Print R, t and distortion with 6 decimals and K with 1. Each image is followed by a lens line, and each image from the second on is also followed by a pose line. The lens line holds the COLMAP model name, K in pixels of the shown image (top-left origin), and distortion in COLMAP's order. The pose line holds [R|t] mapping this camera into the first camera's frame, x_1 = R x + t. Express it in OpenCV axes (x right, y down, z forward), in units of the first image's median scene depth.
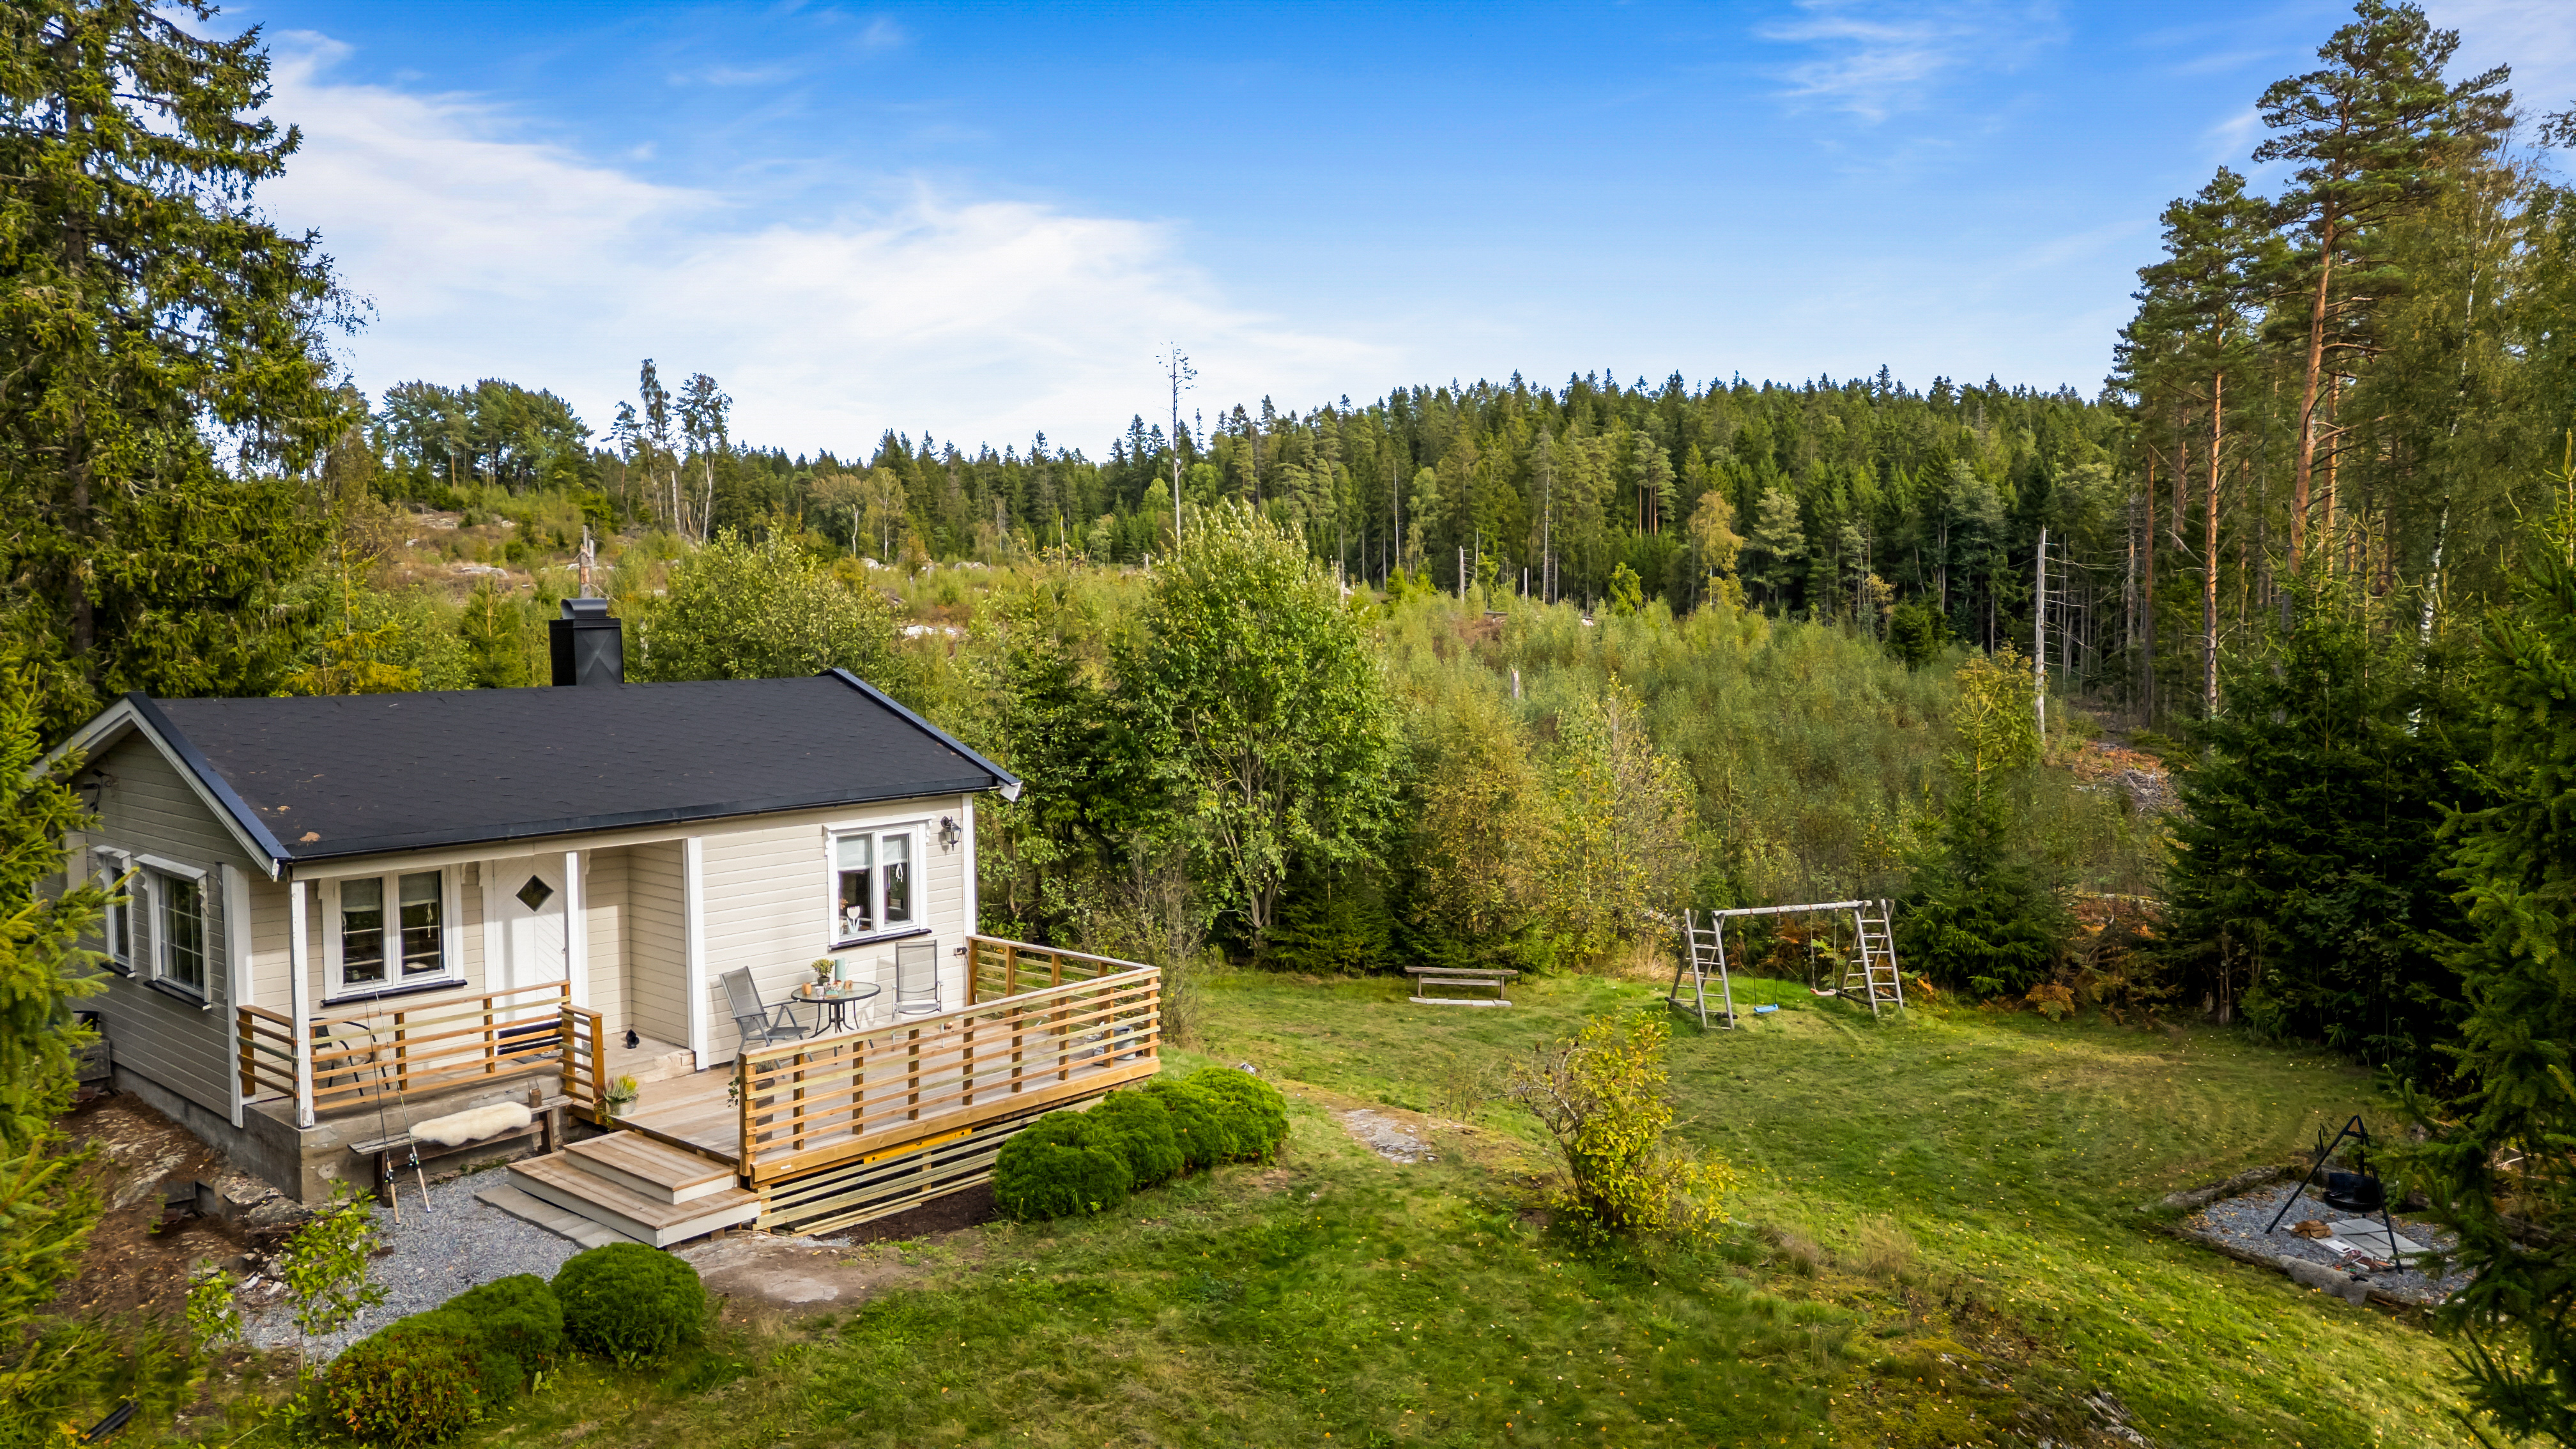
lens RADIAL K [[1775.1, 0, 1269.9], [0, 1775.1, 739.7], [0, 0, 1]] dist [0.043775, -0.008234]
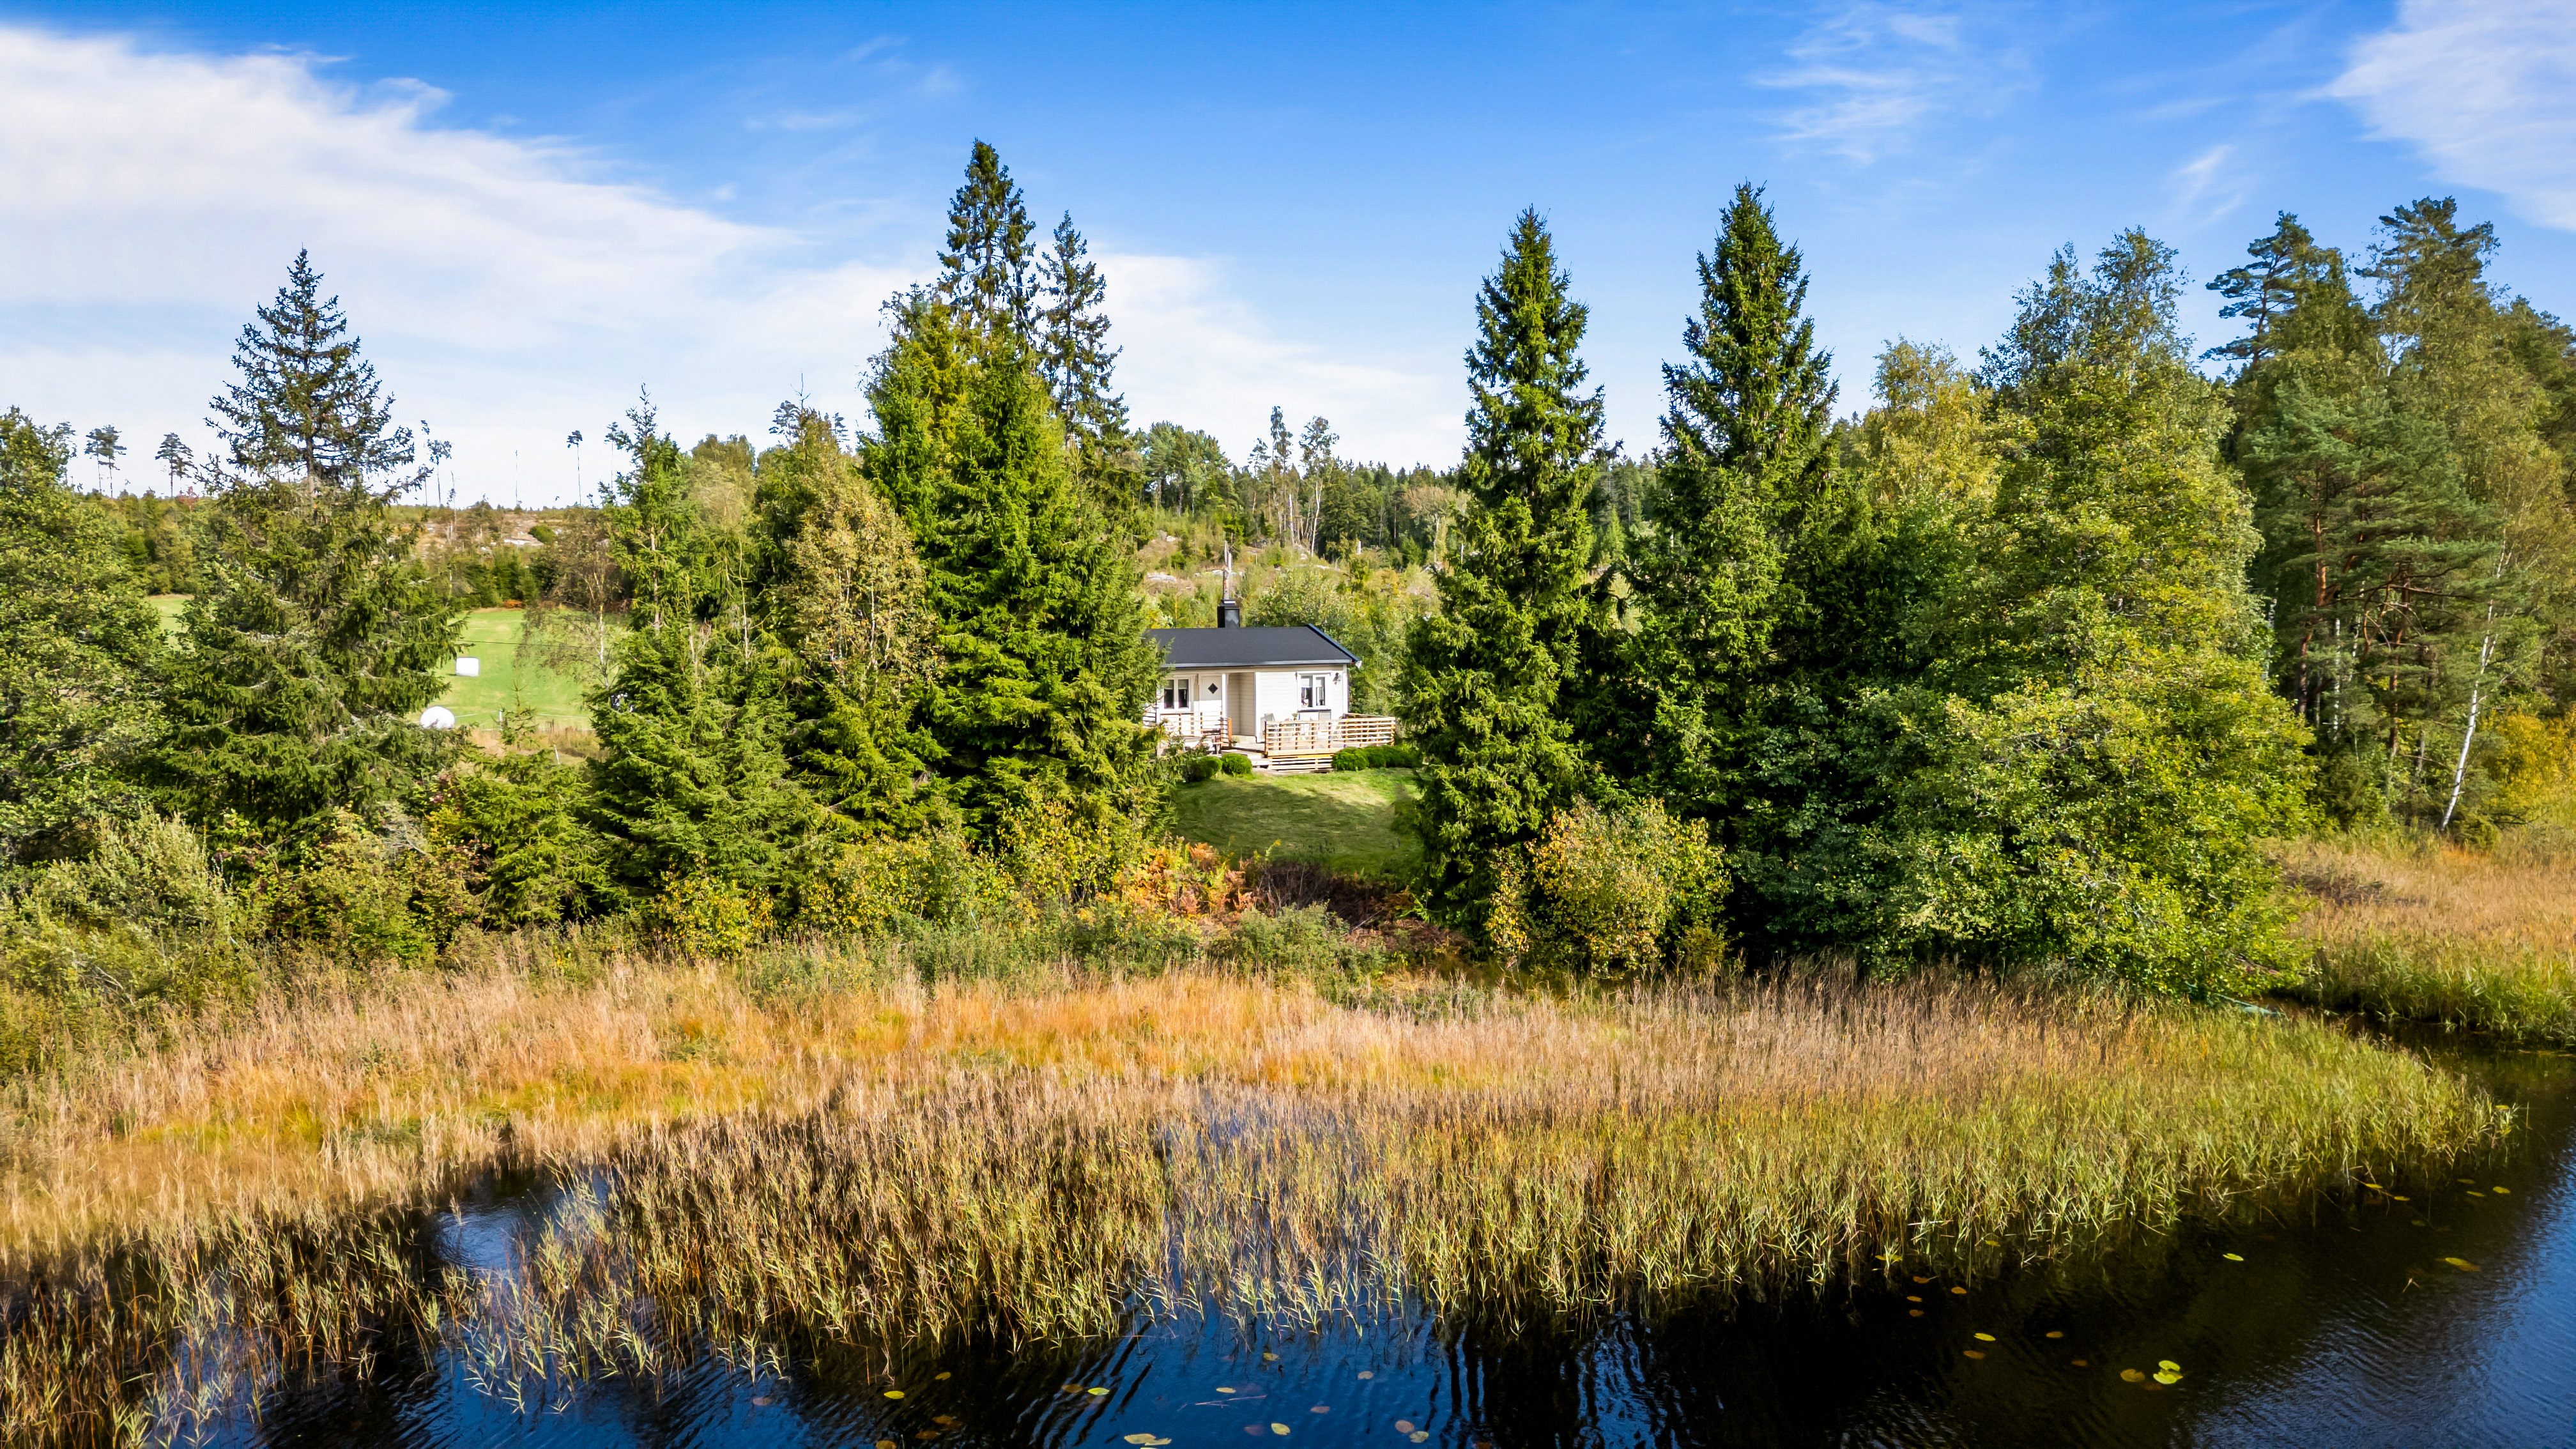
lens RADIAL K [[1736.8, 0, 1288.1], [0, 1736.8, 742.1], [0, 0, 1]] dist [0.077921, -0.006707]
pose [[0.946871, 0.029698, -0.320241, 0.059186], [-0.027469, 0.999557, 0.011476, 0.011140], [0.320440, -0.002069, 0.947267, -0.157129]]
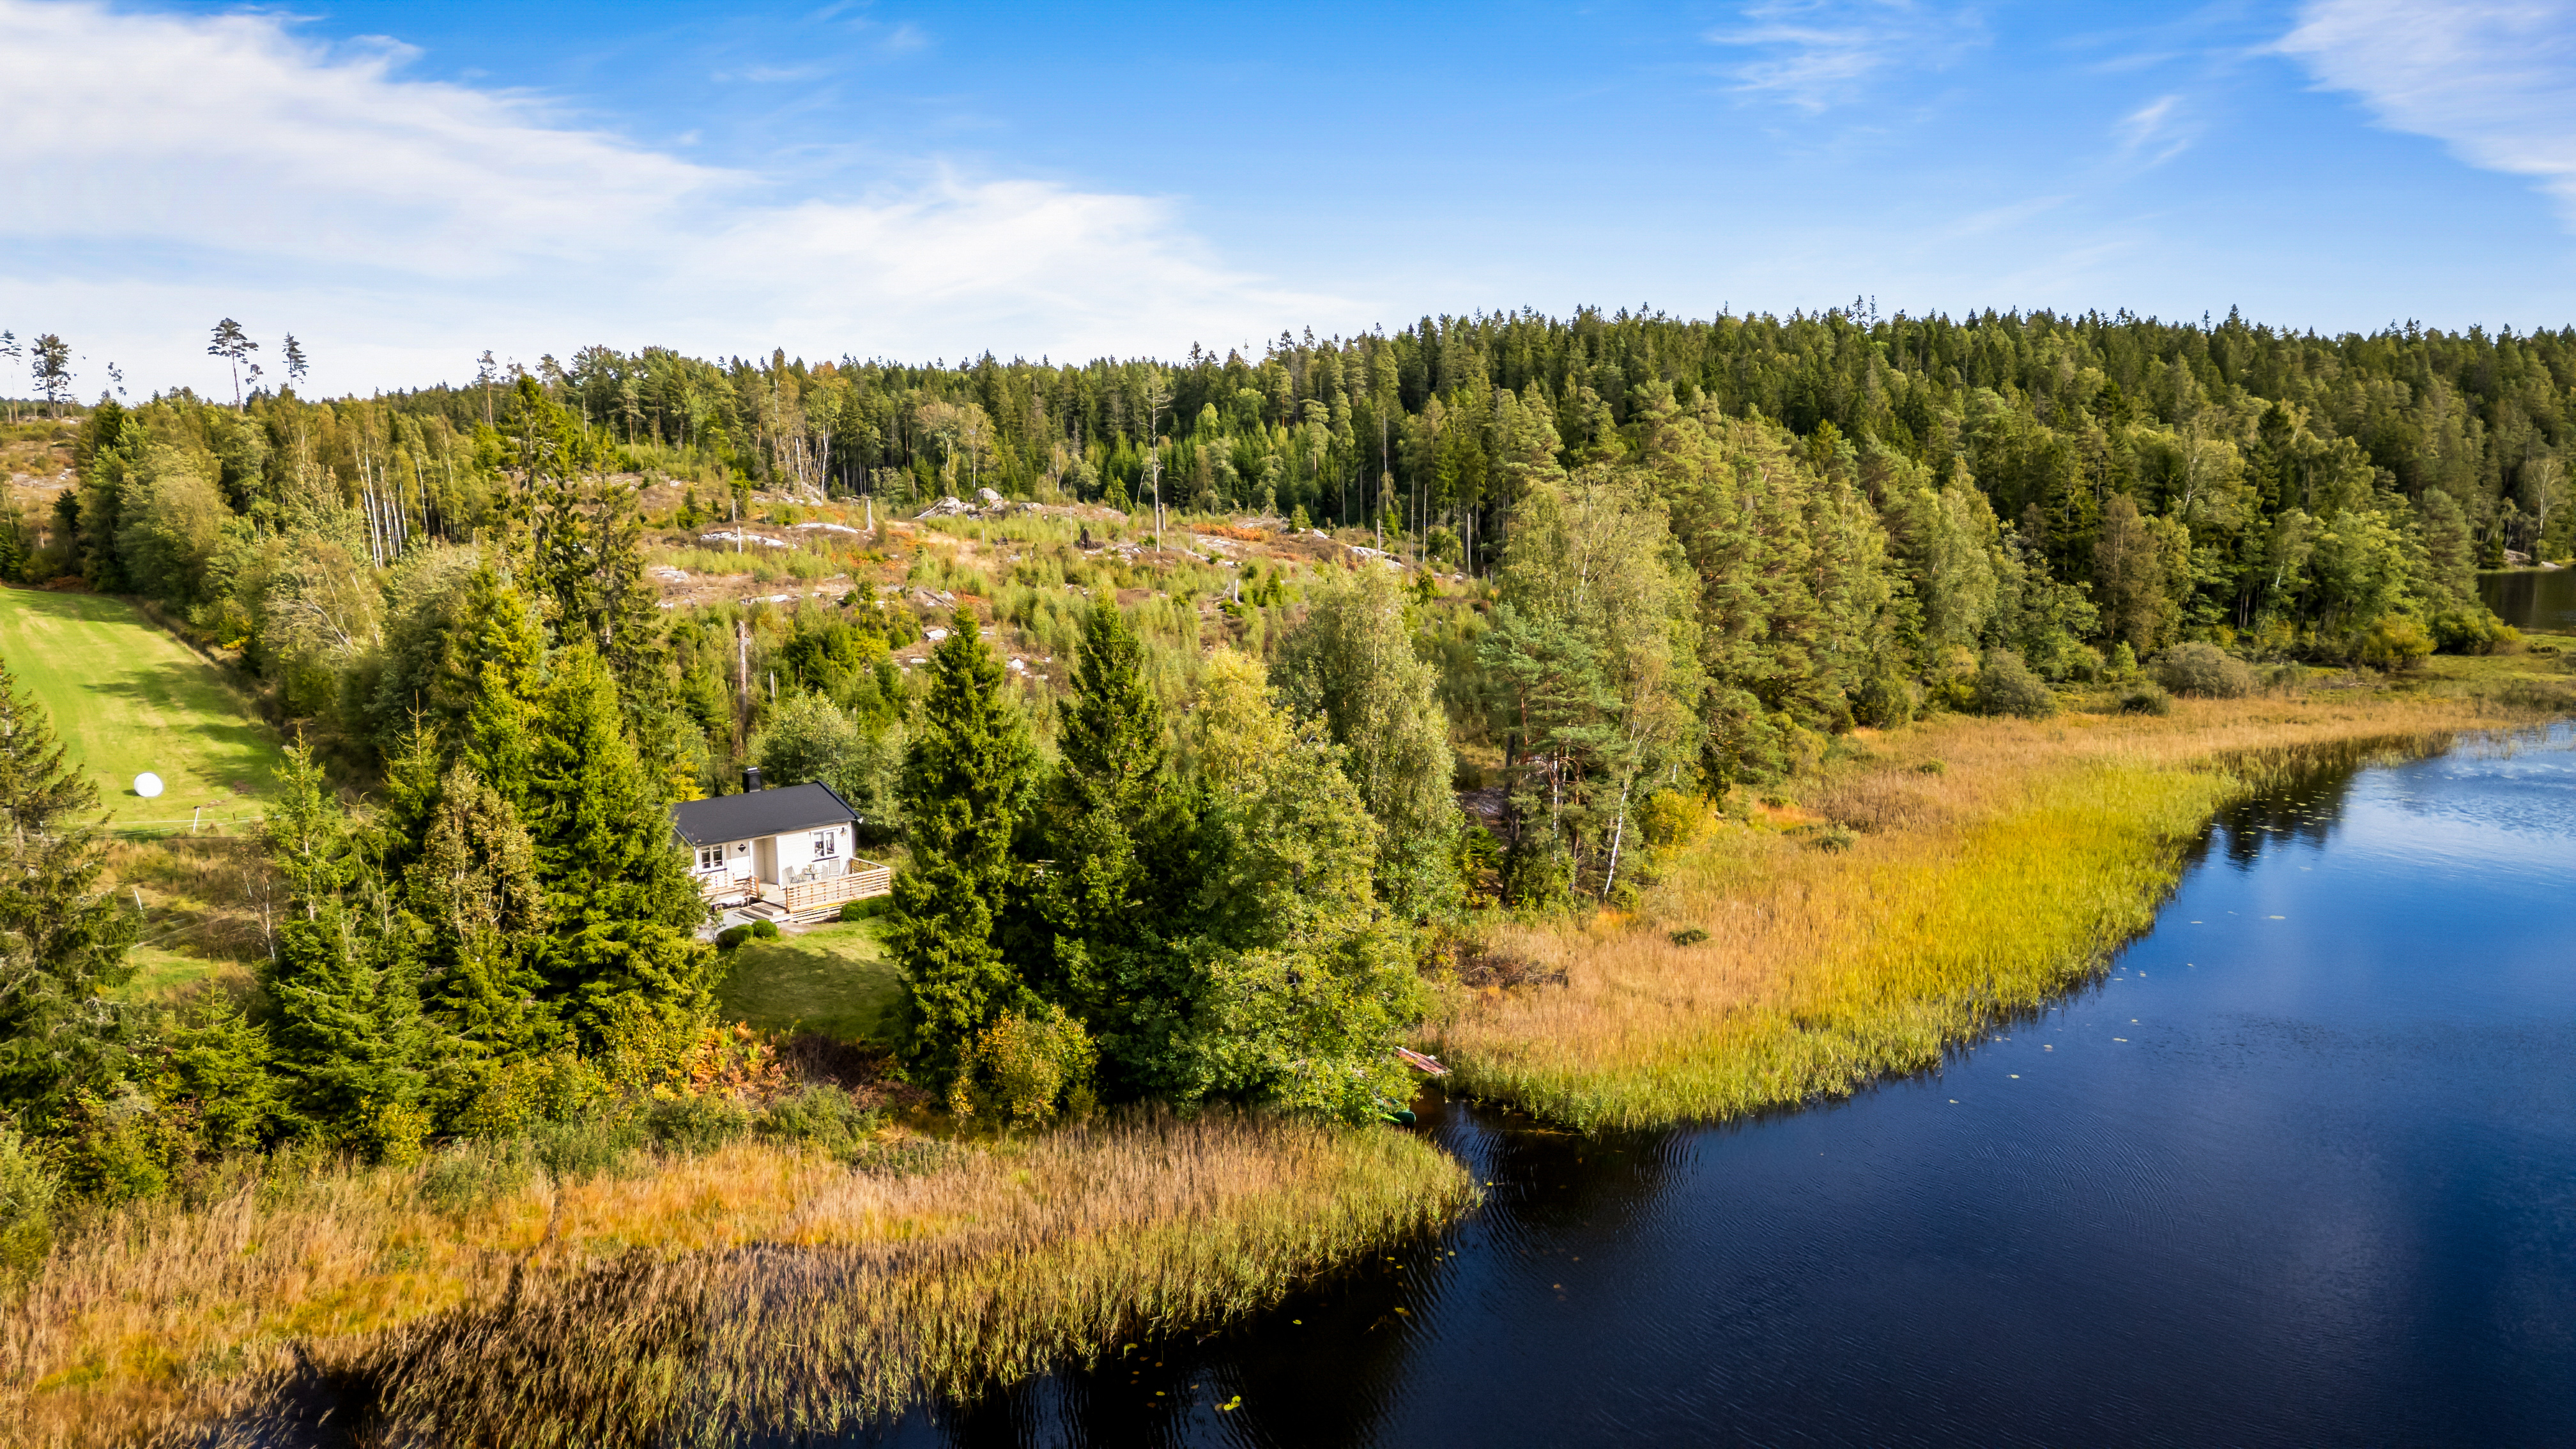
lens RADIAL K [[1775.1, 0, 1287.5], [0, 1775.1, 723.1], [0, 0, 1]] dist [0.043775, -0.008234]
pose [[0.998032, 0.020309, -0.059323, 0.087822], [-0.015600, 0.996769, 0.078792, -0.043851], [0.060731, -0.077712, 0.995124, -0.242713]]
